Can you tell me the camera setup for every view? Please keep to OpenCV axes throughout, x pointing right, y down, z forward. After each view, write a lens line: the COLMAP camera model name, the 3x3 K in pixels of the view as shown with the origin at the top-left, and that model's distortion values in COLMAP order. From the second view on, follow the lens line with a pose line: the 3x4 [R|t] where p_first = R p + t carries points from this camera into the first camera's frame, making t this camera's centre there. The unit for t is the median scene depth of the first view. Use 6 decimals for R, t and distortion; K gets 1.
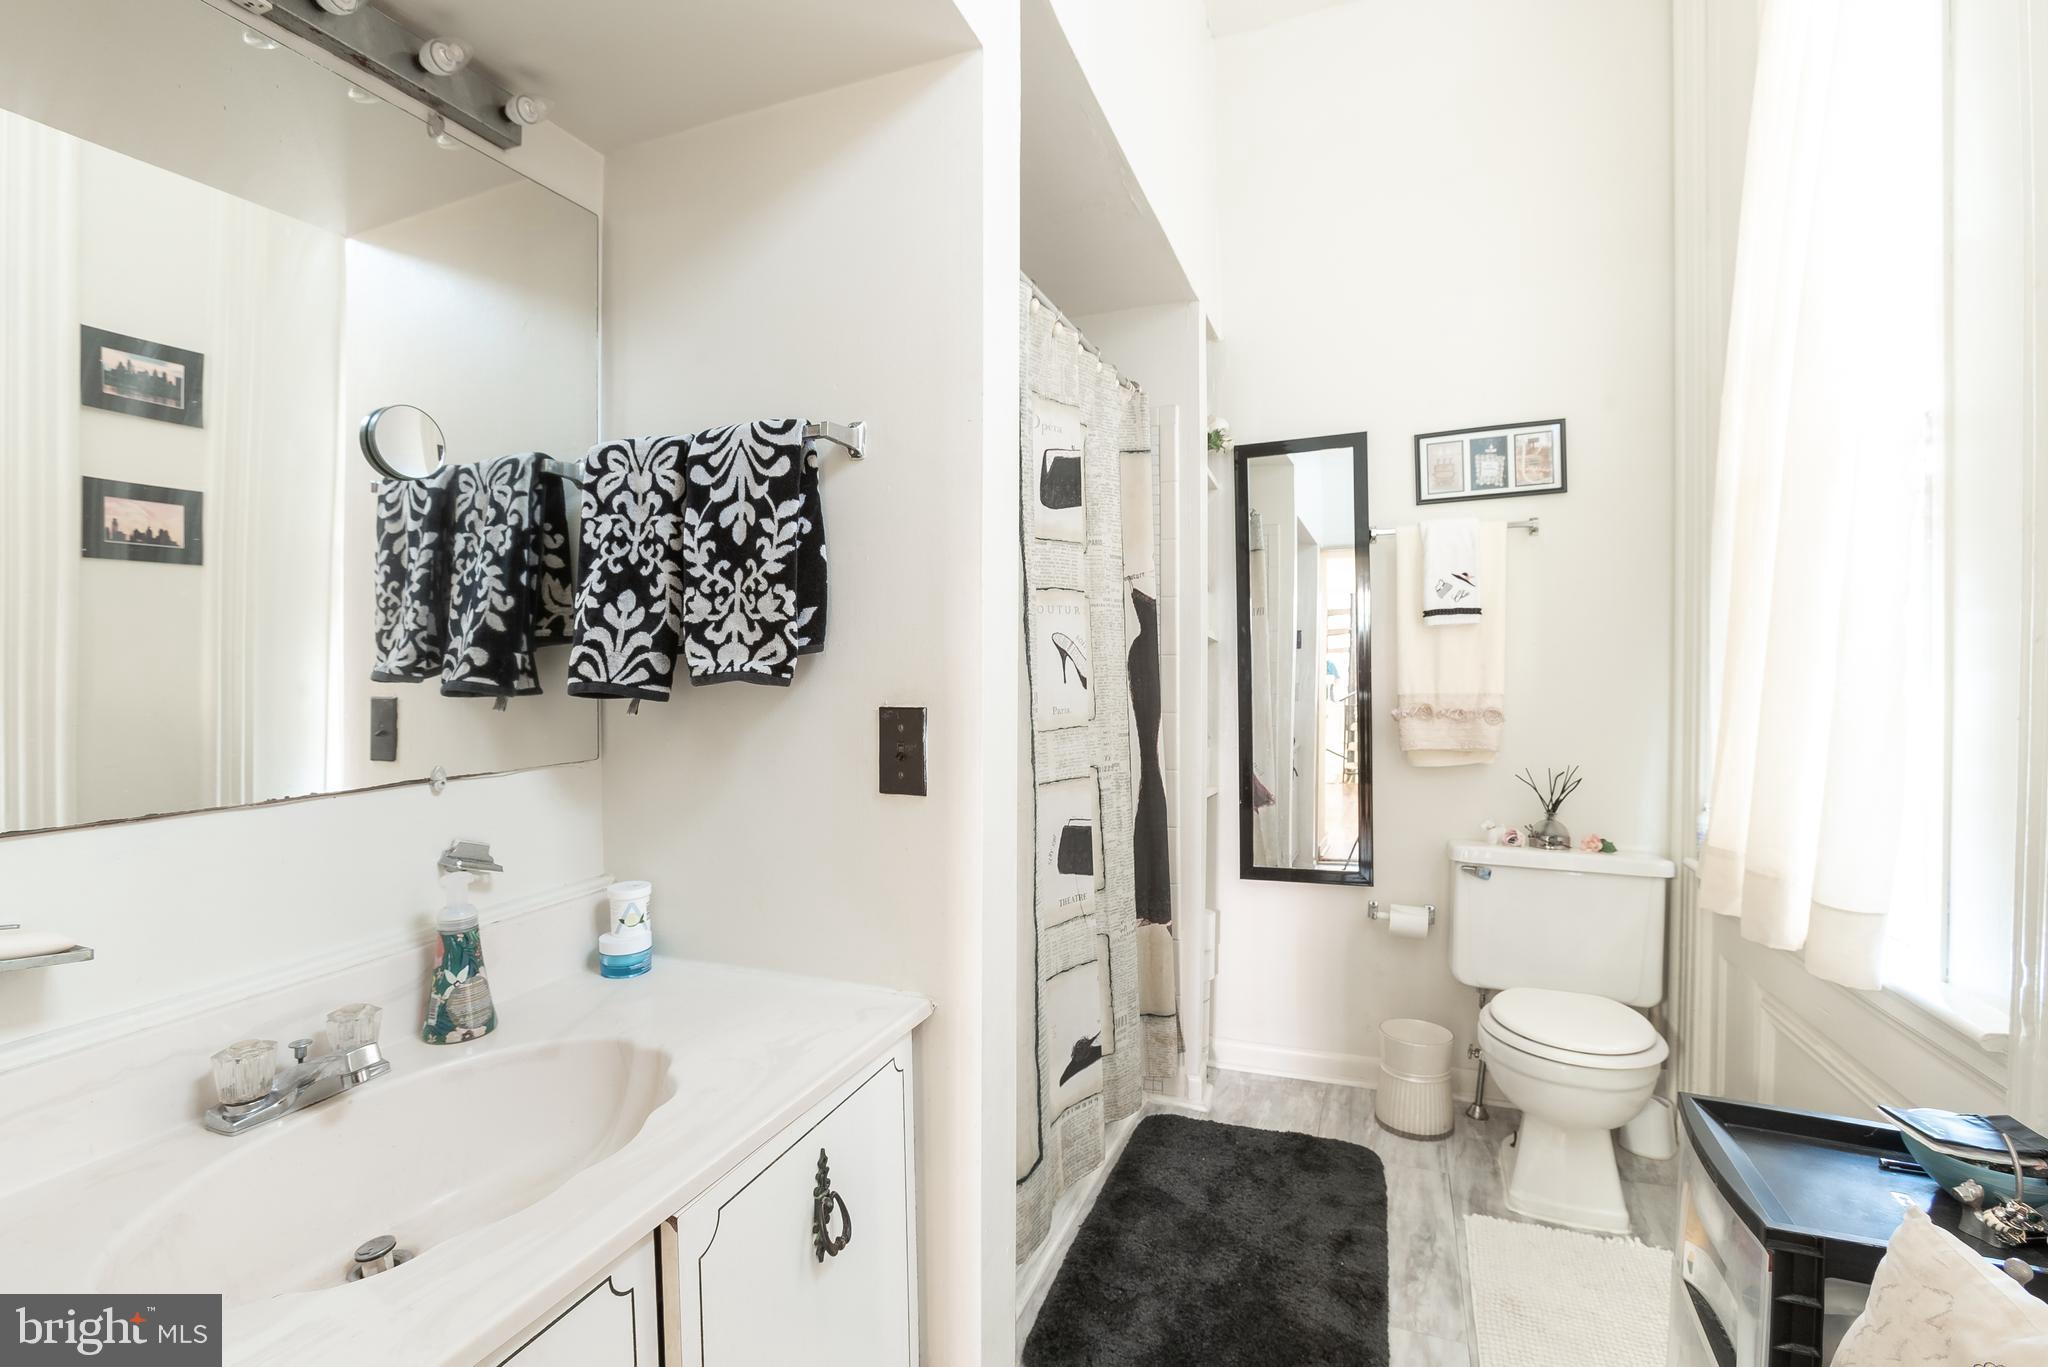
lens RADIAL K [[915.9, 0, 1018.8], [0, 915.9, 682.3], [0, 0, 1]] dist [-0.027273, 0.017313]
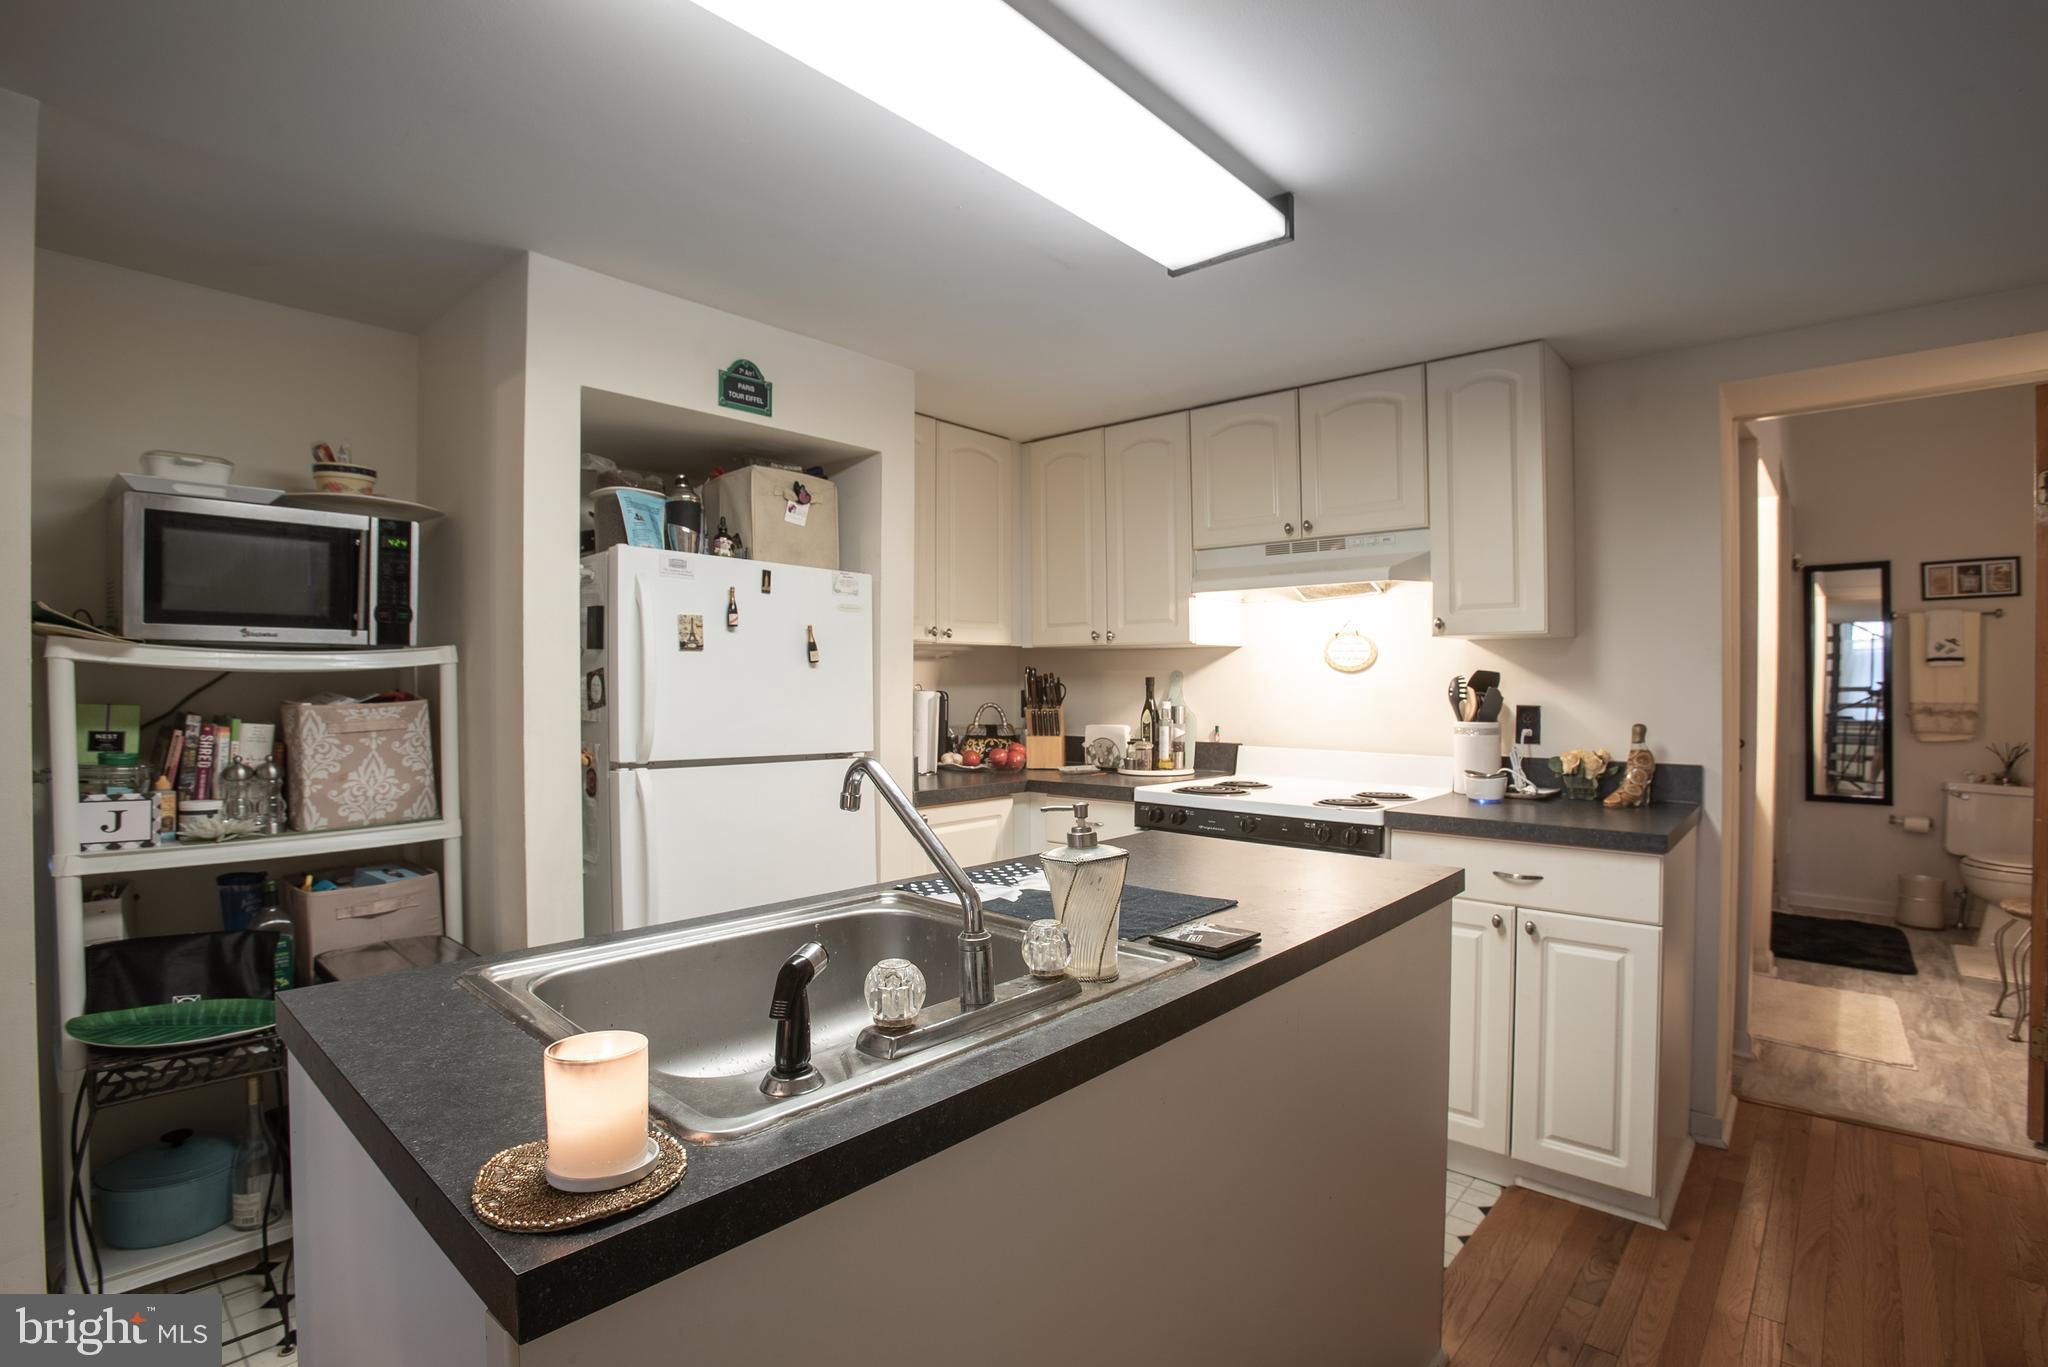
lens RADIAL K [[1014.1, 0, 1042.1], [0, 1014.1, 691.8], [0, 0, 1]] dist [-0.031553, 0.013473]
pose [[0.952027, 0.008687, -0.305890, -0.665739], [-0.011105, 0.999919, -0.006164, 0.022688], [0.305811, 0.009265, 0.952047, -1.522696]]
